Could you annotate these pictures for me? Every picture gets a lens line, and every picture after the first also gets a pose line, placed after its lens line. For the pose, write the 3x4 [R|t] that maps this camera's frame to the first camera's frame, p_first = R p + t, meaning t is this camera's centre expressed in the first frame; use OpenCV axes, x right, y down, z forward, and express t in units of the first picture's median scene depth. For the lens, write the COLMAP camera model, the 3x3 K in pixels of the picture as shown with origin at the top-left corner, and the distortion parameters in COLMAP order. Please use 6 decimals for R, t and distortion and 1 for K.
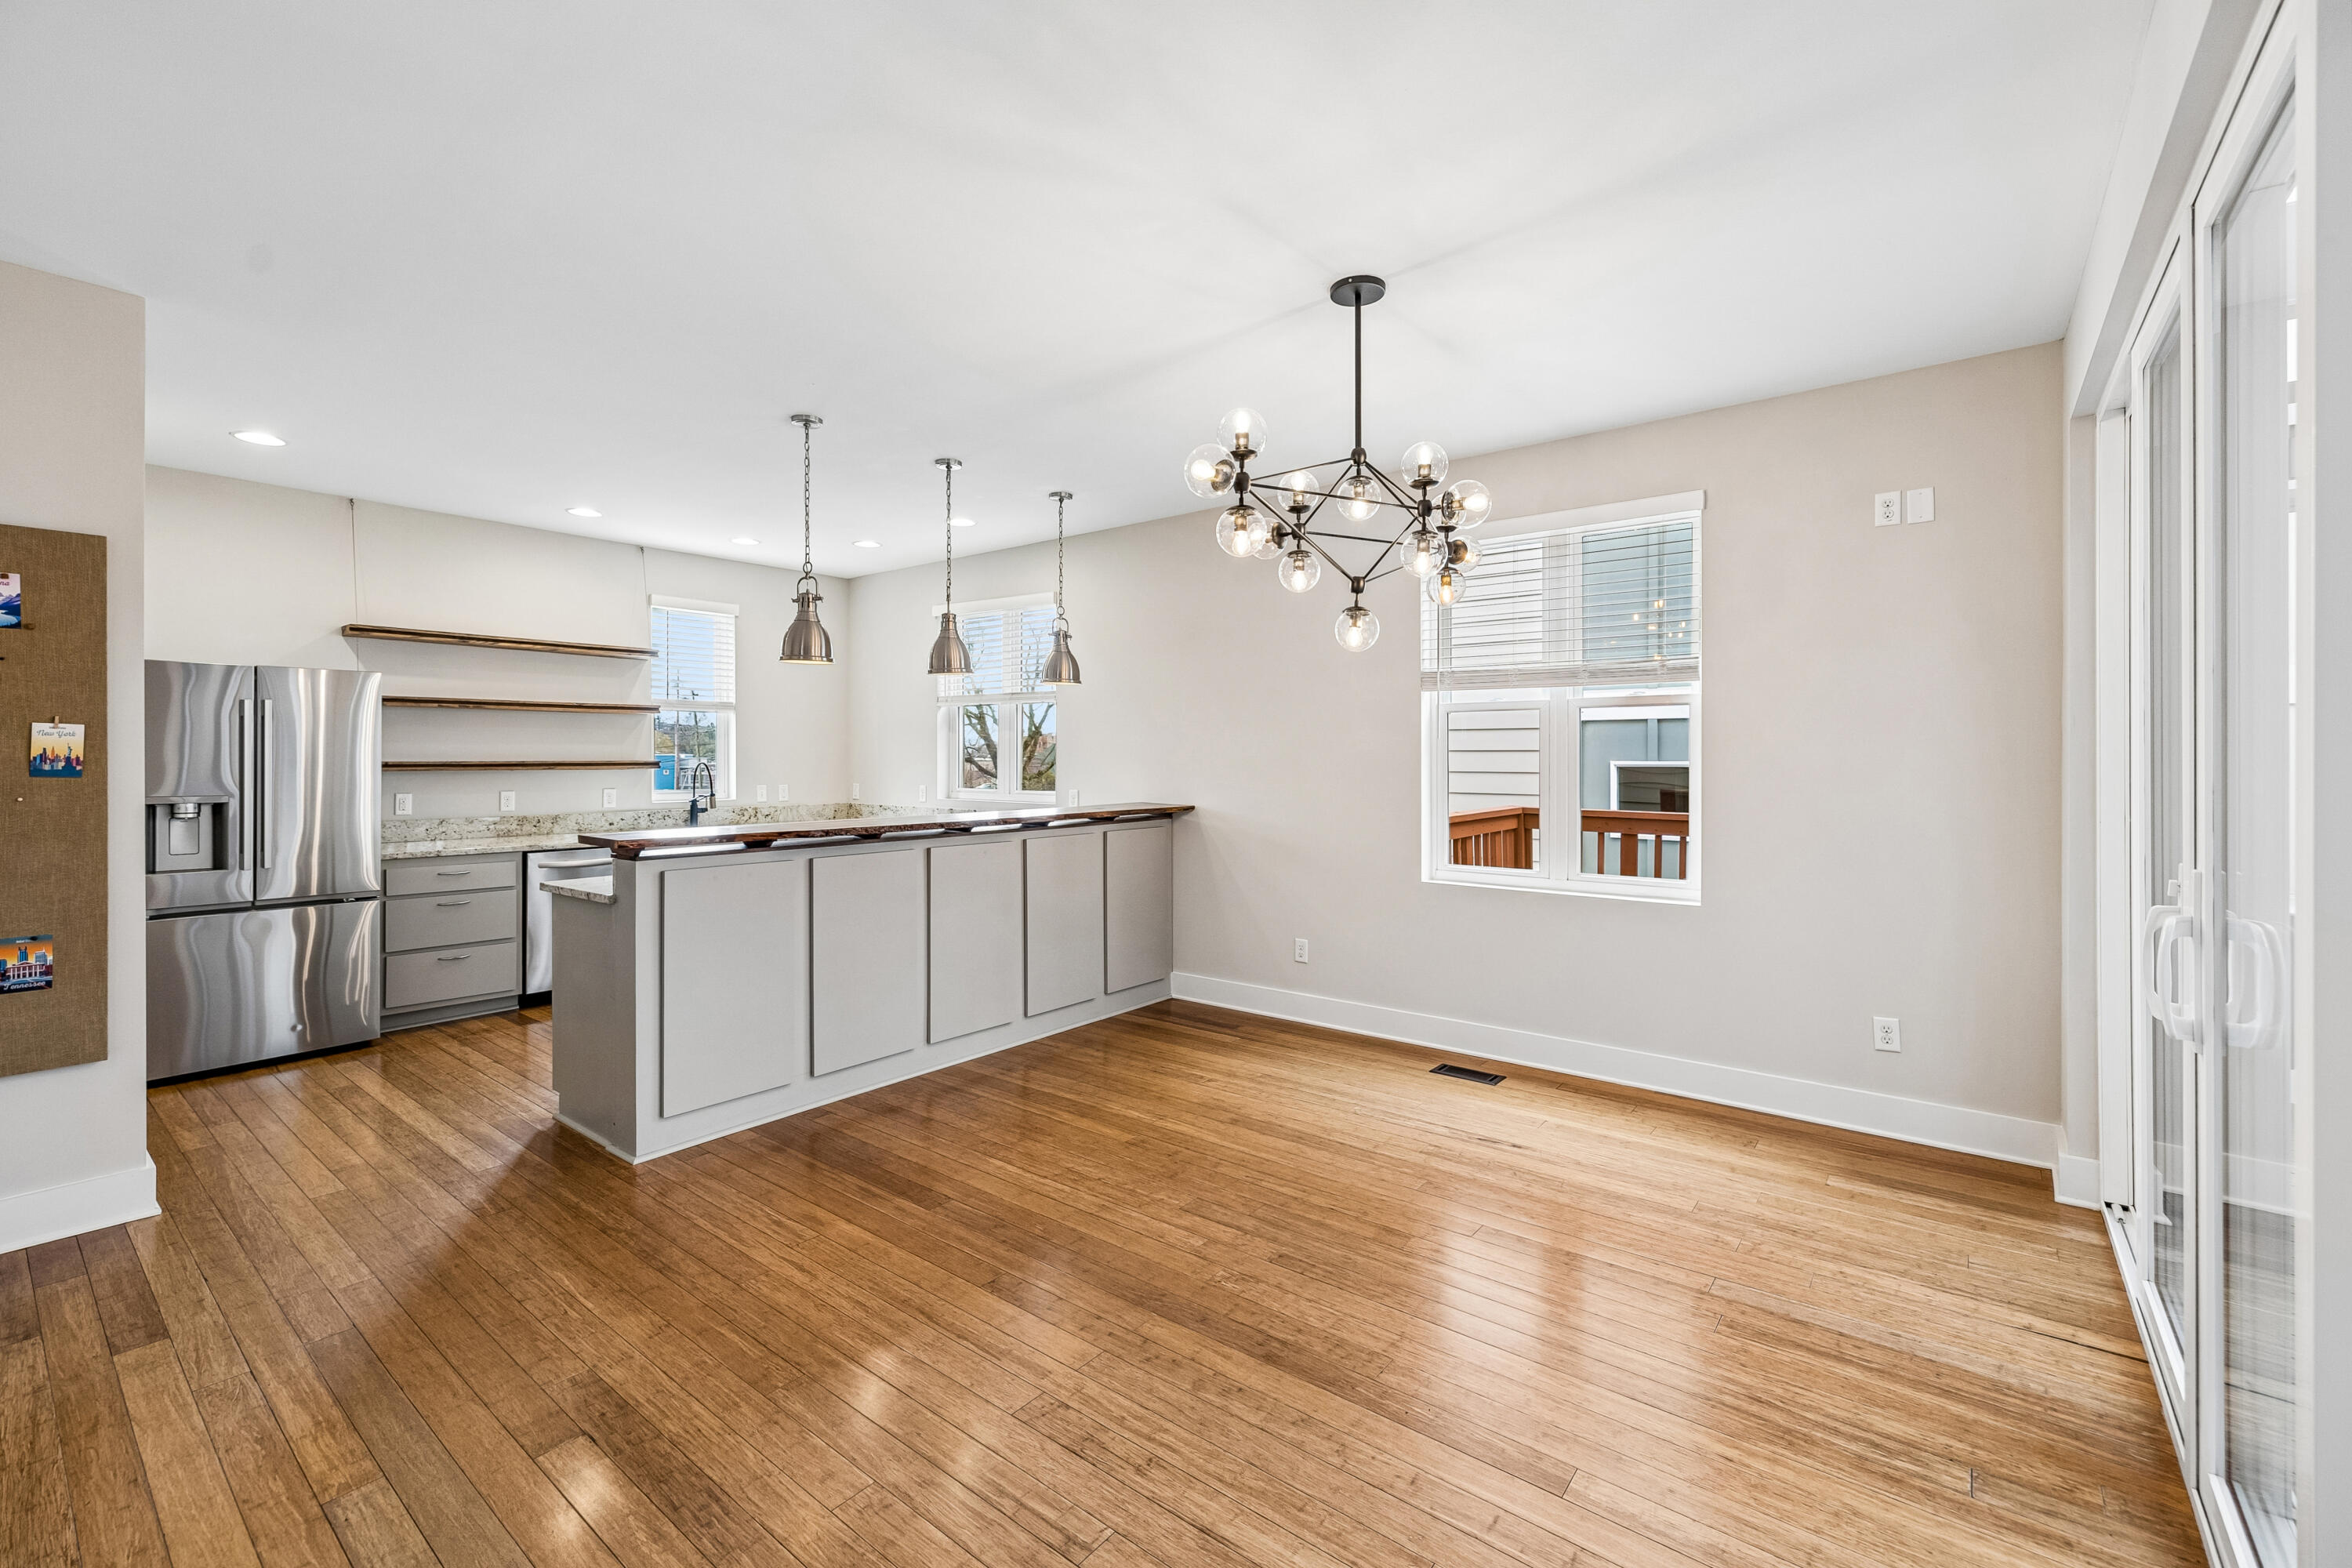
lens RADIAL K [[988.0, 0, 1171.6], [0, 988.0, 753.0], [0, 0, 1]] dist [-0.000020, -0.000349]
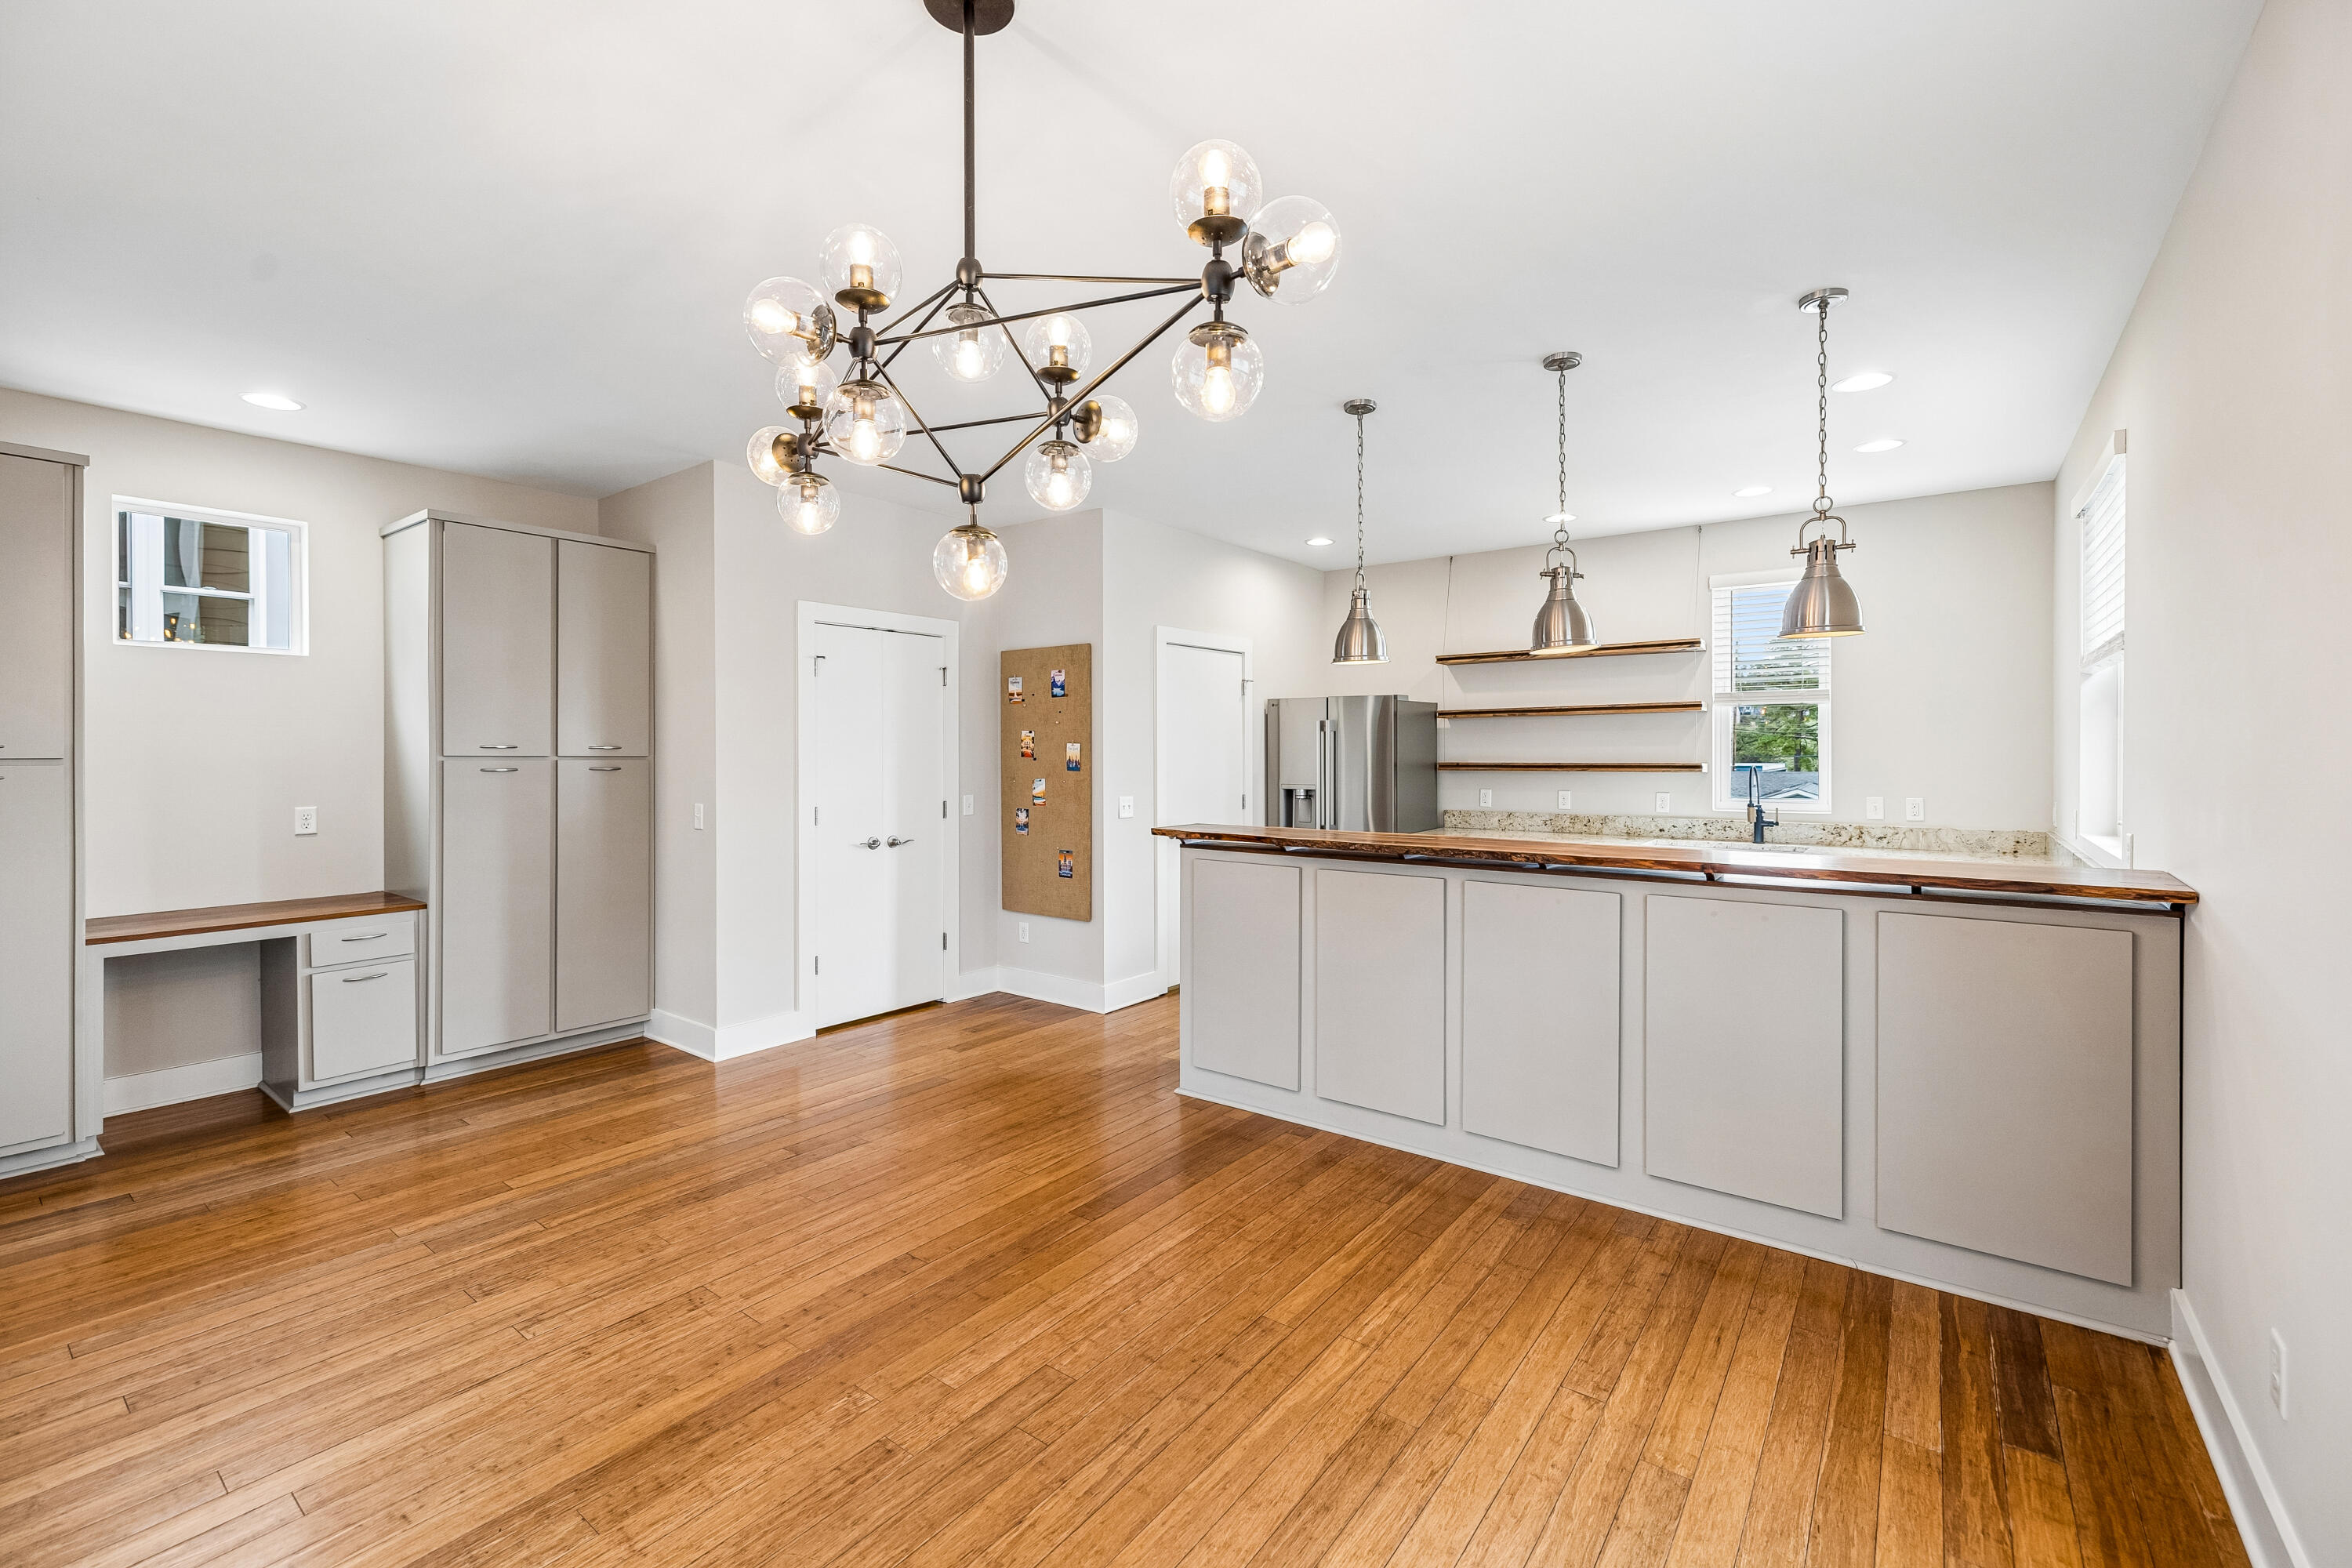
lens RADIAL K [[996.3, 0, 1183.7], [0, 996.3, 743.4], [0, 0, 1]] dist [-0.001681, -0.000248]
pose [[0.023237, -0.009149, -0.999688, 0.645224], [0.003886, 0.999951, -0.009061, -0.007107], [0.999722, -0.003674, 0.023271, 0.903084]]
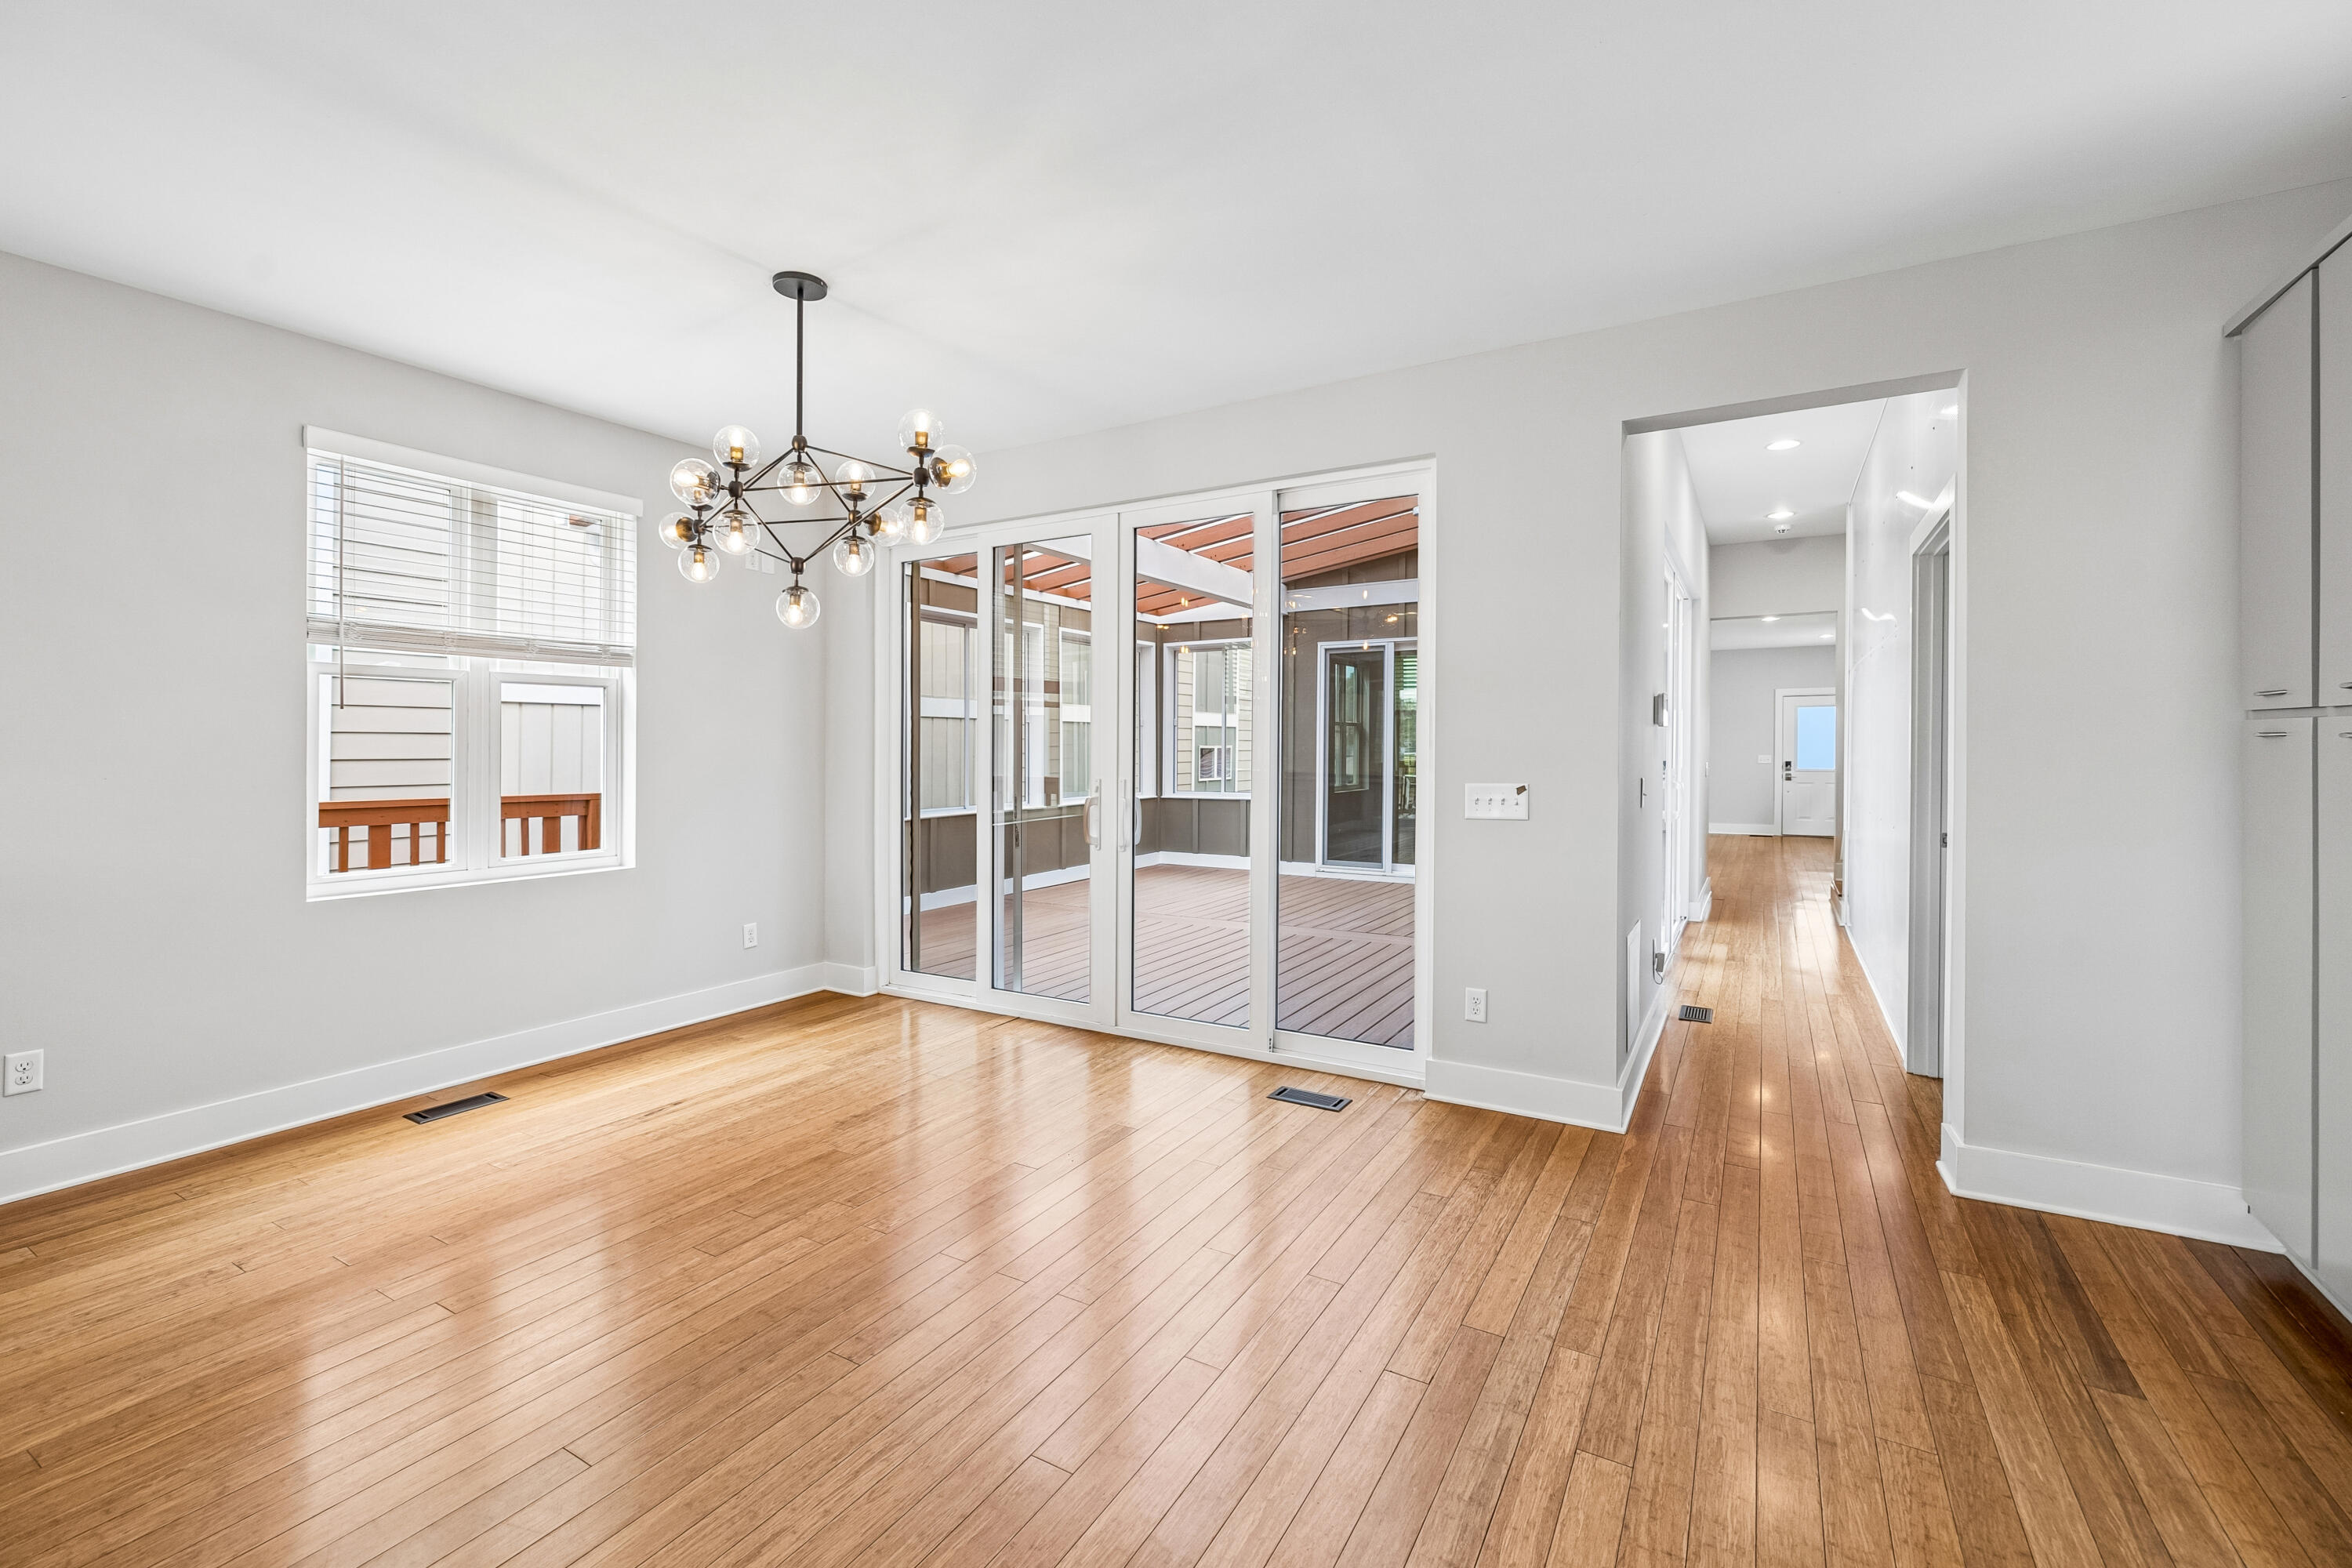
lens RADIAL K [[988.0, 0, 1171.6], [0, 988.0, 753.0], [0, 0, 1]] dist [-0.000020, -0.000349]
pose [[-0.136505, -0.007409, 0.990612, -0.732944], [-0.002290, 0.999972, 0.007164, 0.016902], [-0.990637, -0.001291, -0.136518, 0.603078]]
